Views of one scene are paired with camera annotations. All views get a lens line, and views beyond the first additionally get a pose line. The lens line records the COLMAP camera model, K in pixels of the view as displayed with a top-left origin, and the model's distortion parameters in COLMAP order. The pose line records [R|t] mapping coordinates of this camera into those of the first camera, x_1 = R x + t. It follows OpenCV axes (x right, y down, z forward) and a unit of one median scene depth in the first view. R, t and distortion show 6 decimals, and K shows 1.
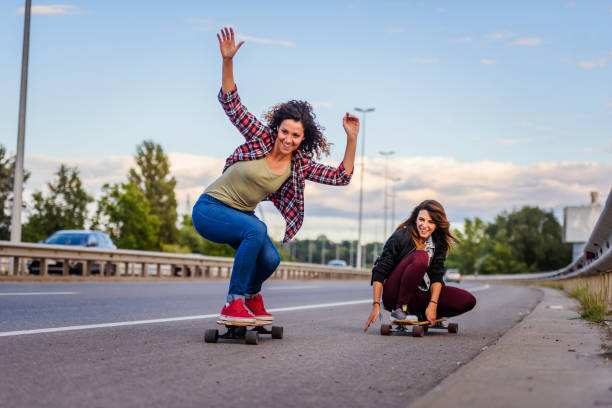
lens RADIAL K [[2219.2, 0, 306.0], [0, 2219.2, 204.0], [0, 0, 1]] dist [0.046600, -0.250892]
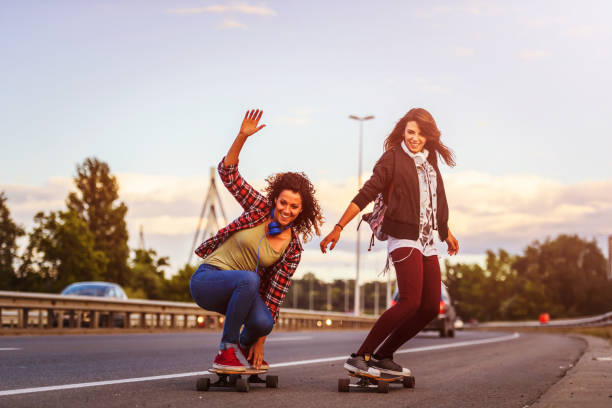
lens RADIAL K [[2219.2, 0, 306.0], [0, 2219.2, 204.0], [0, 0, 1]] dist [0.046600, -0.250892]
pose [[0.999928, -0.010957, 0.004958, 0.002318], [0.011060, 0.999711, -0.021352, 0.006029], [-0.004723, 0.021405, 0.999760, 0.196646]]
